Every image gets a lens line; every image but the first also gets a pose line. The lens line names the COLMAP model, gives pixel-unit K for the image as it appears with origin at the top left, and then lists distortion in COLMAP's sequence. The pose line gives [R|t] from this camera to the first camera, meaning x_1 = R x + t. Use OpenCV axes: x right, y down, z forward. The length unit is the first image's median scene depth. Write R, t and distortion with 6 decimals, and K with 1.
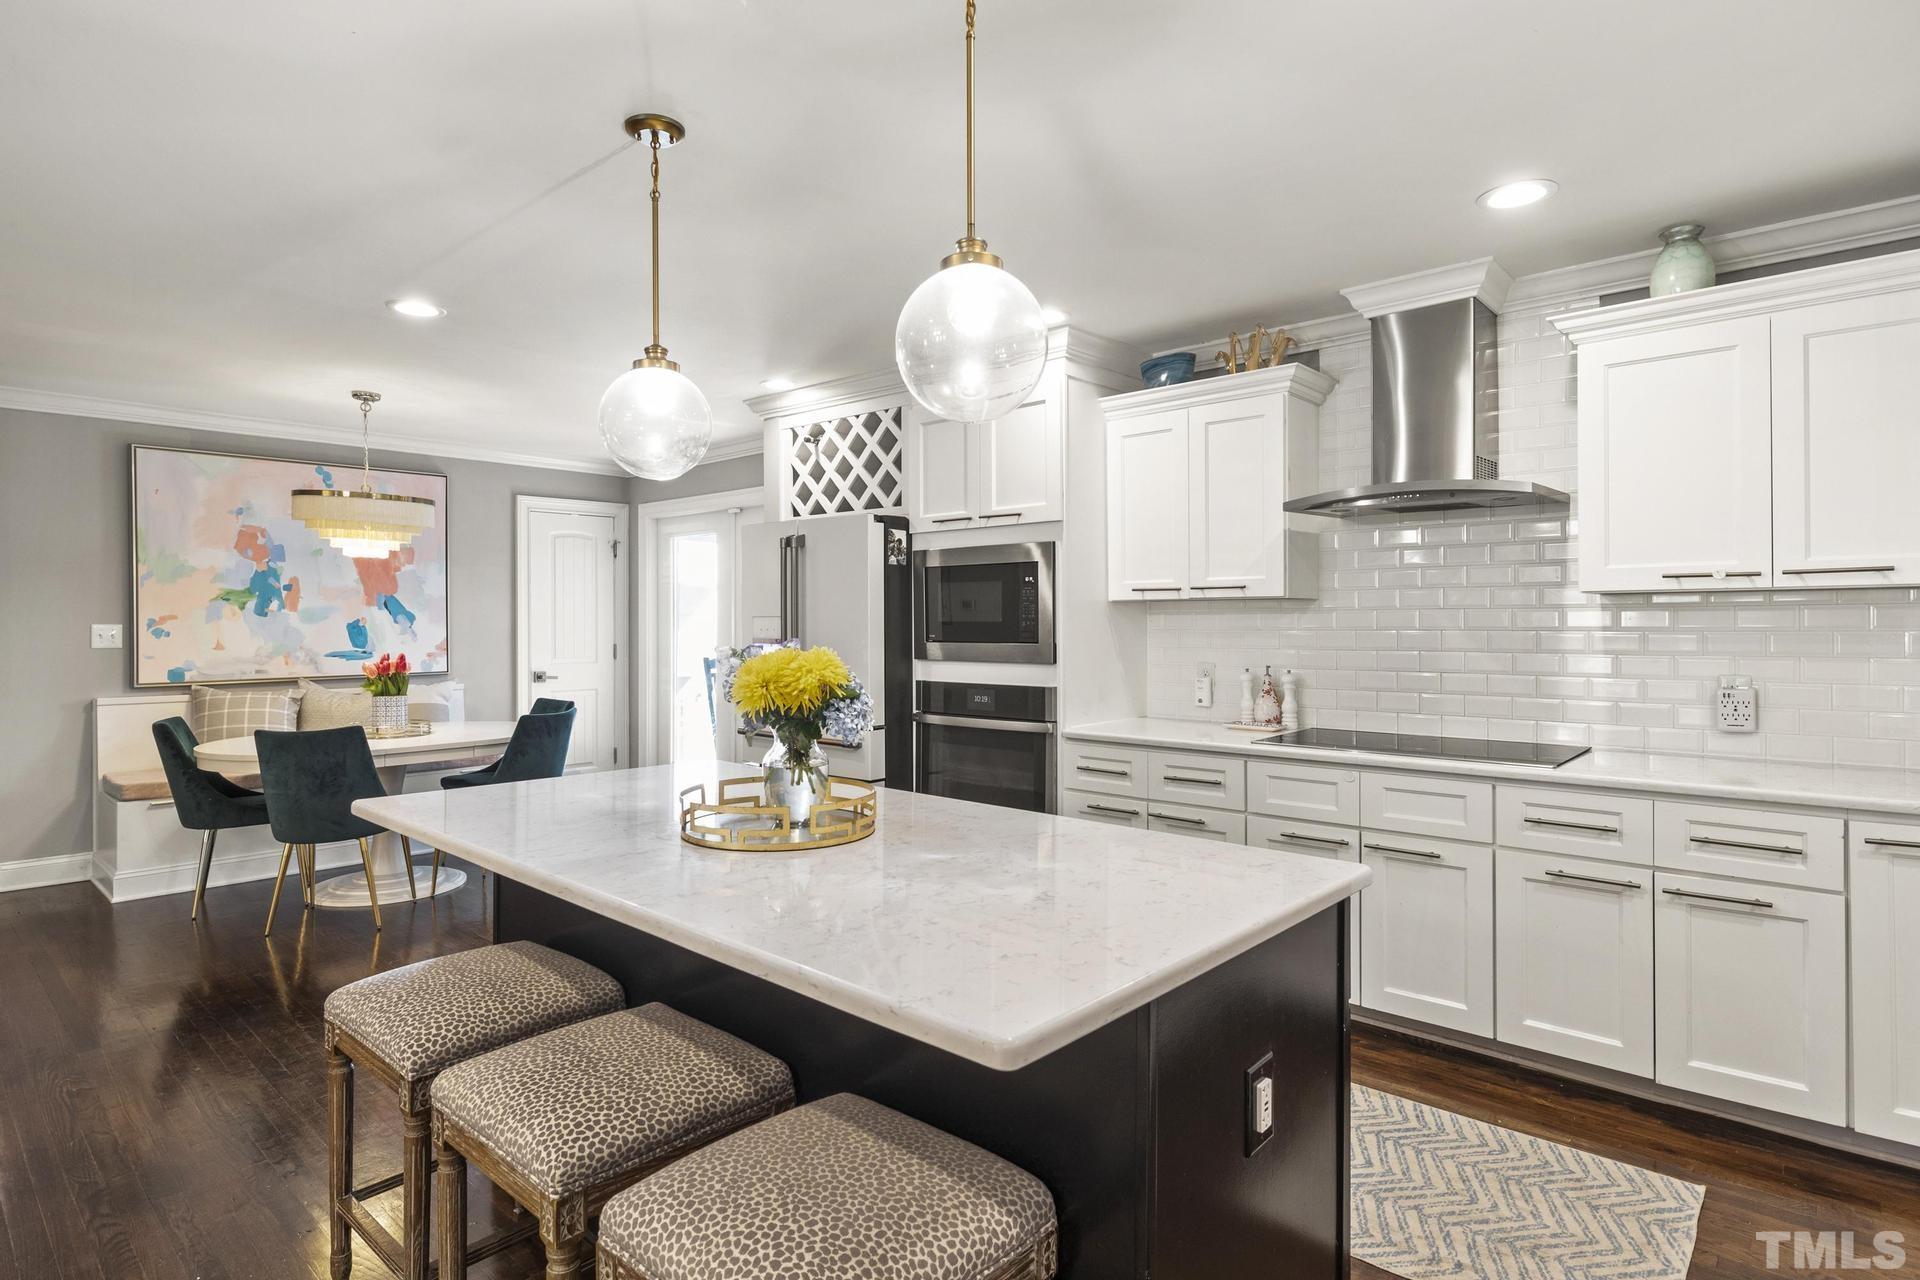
lens RADIAL K [[993.6, 0, 948.9], [0, 993.6, 626.6], [0, 0, 1]] dist [-0.009023, -0.000674]
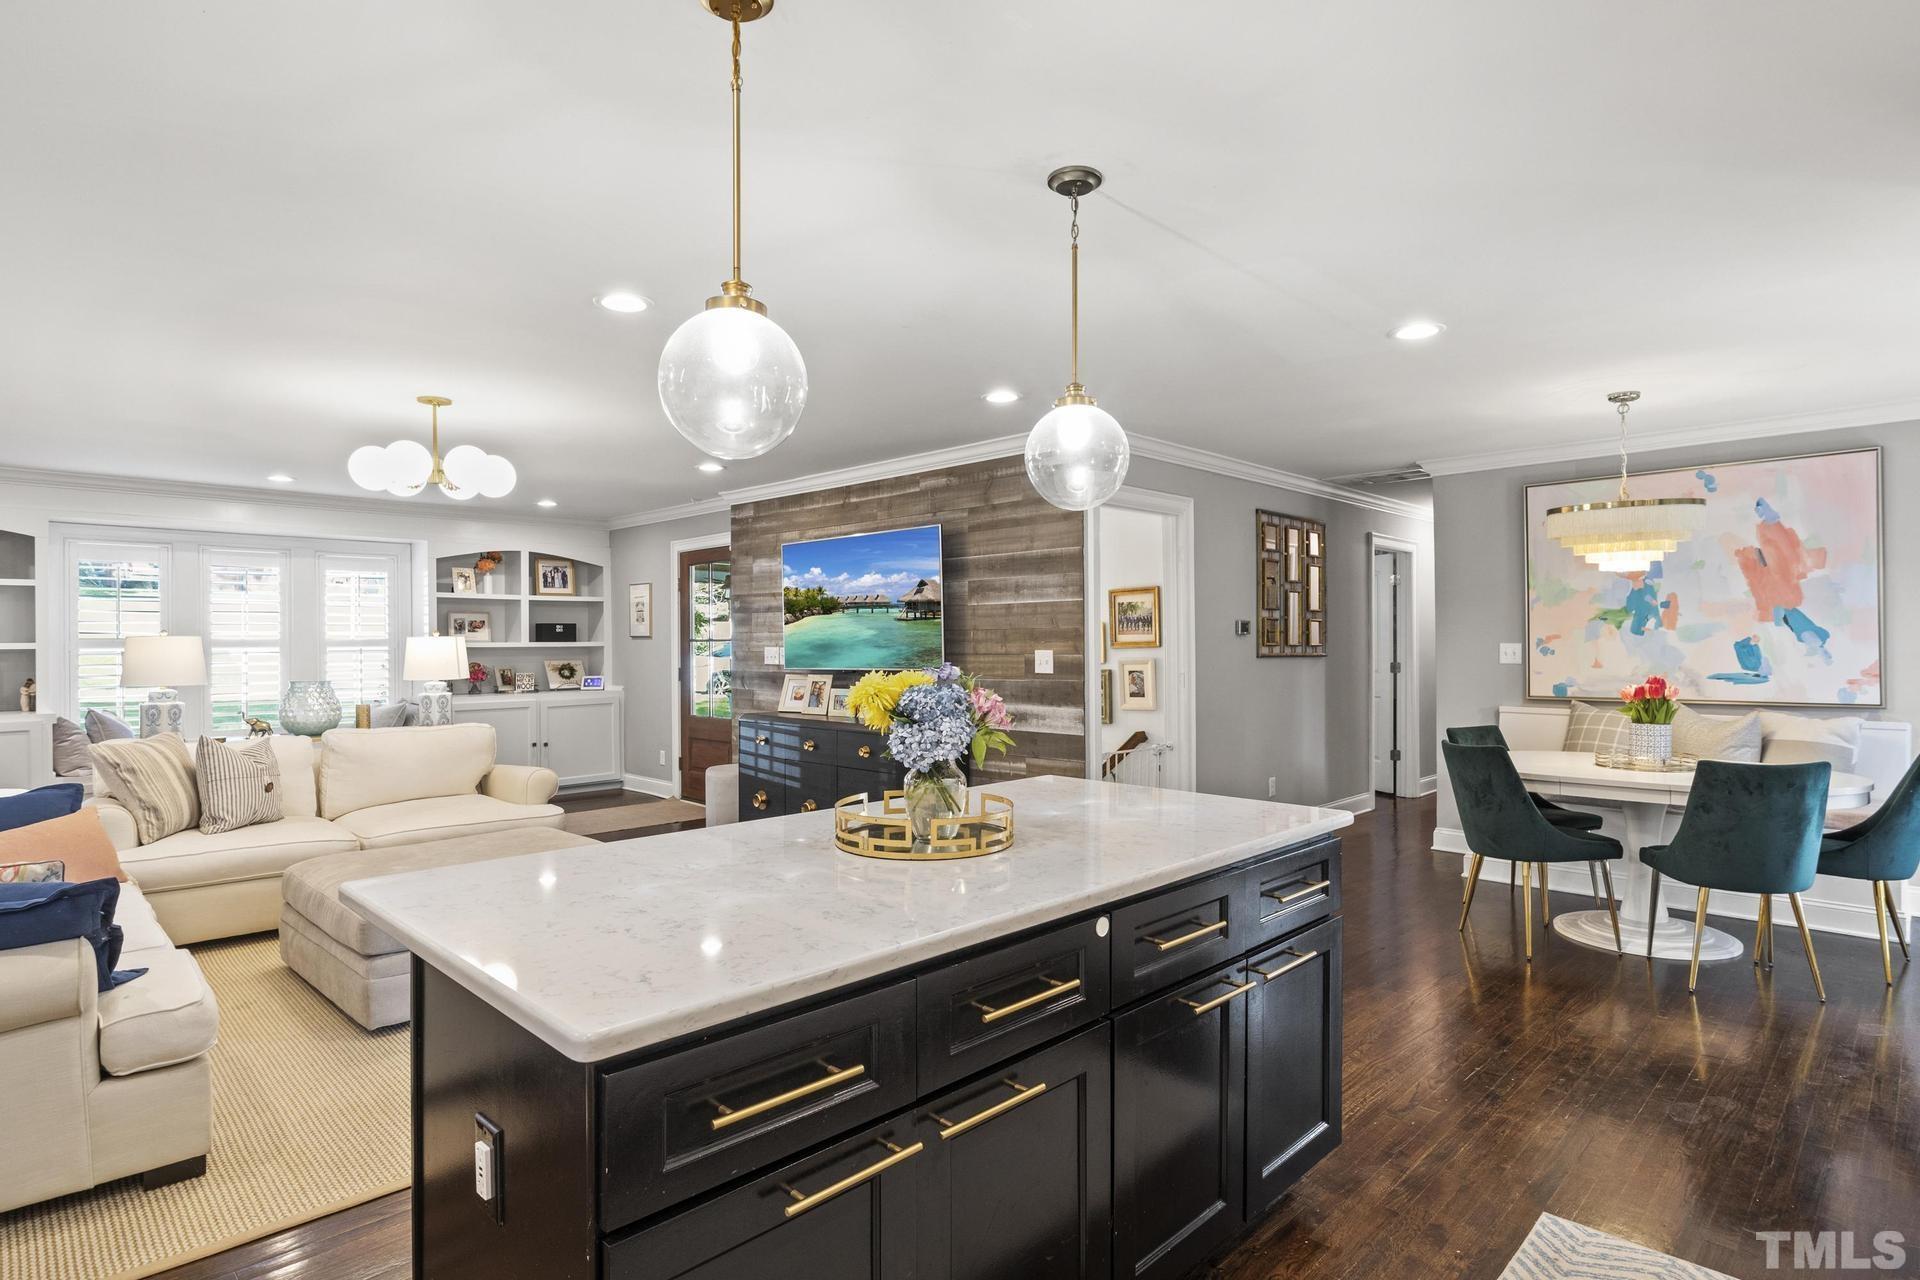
lens RADIAL K [[993.6, 0, 957.9], [0, 993.6, 630.5], [0, 0, 1]] dist [-0.009023, -0.000674]
pose [[-0.034342, -0.012727, -0.999329, 0.395112], [-0.001219, 0.999919, -0.012693, -0.001946], [0.999409, 0.000783, -0.034355, 0.453483]]
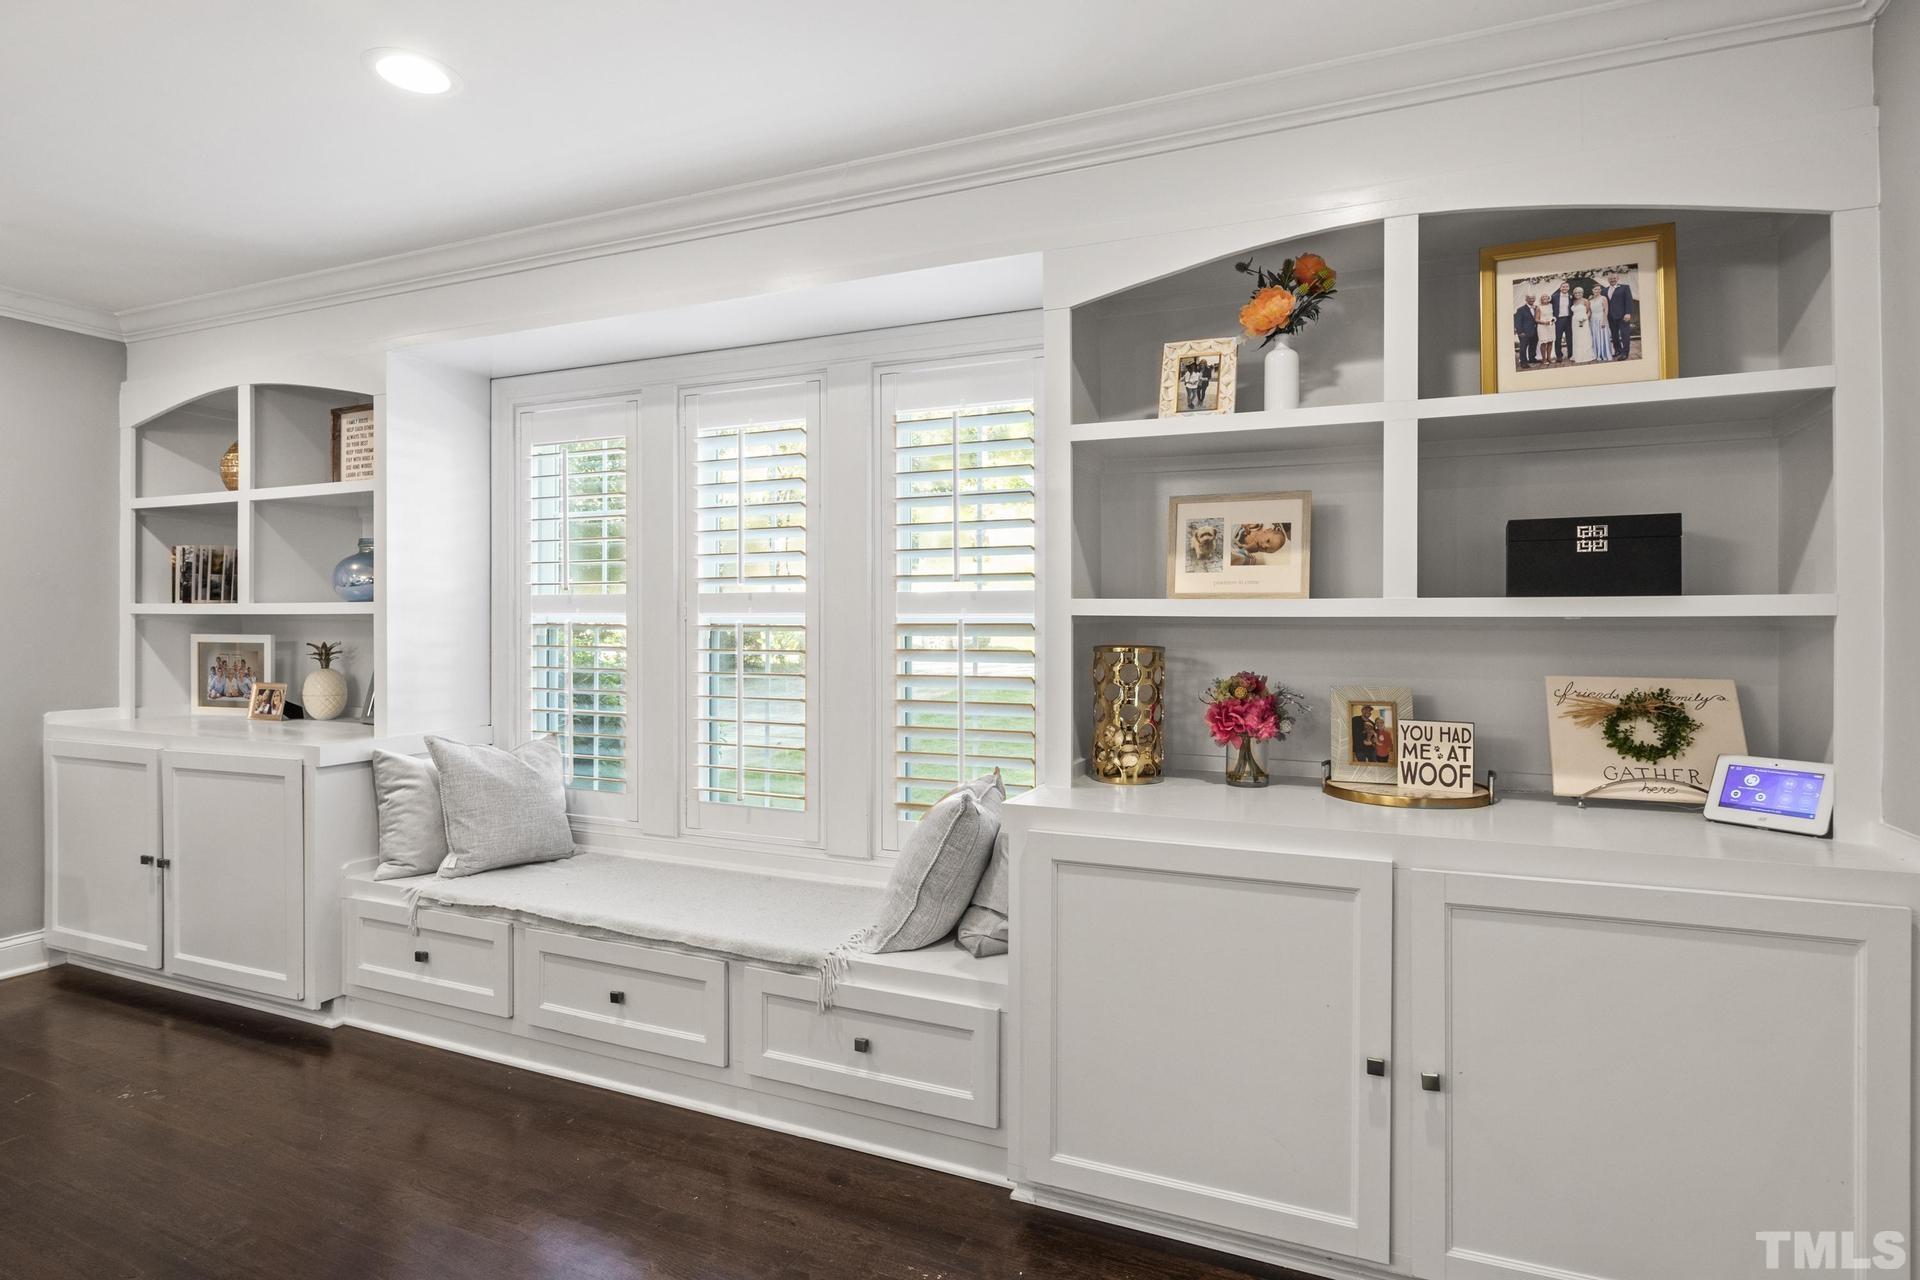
lens RADIAL K [[993.6, 0, 937.1], [0, 993.6, 625.6], [0, 0, 1]] dist [-0.009023, -0.000674]
pose [[-0.944518, -0.005023, -0.328422, -1.189353], [-0.008603, 0.999918, 0.009449, 0.008225], [0.328348, 0.011751, -0.944484, -0.103332]]
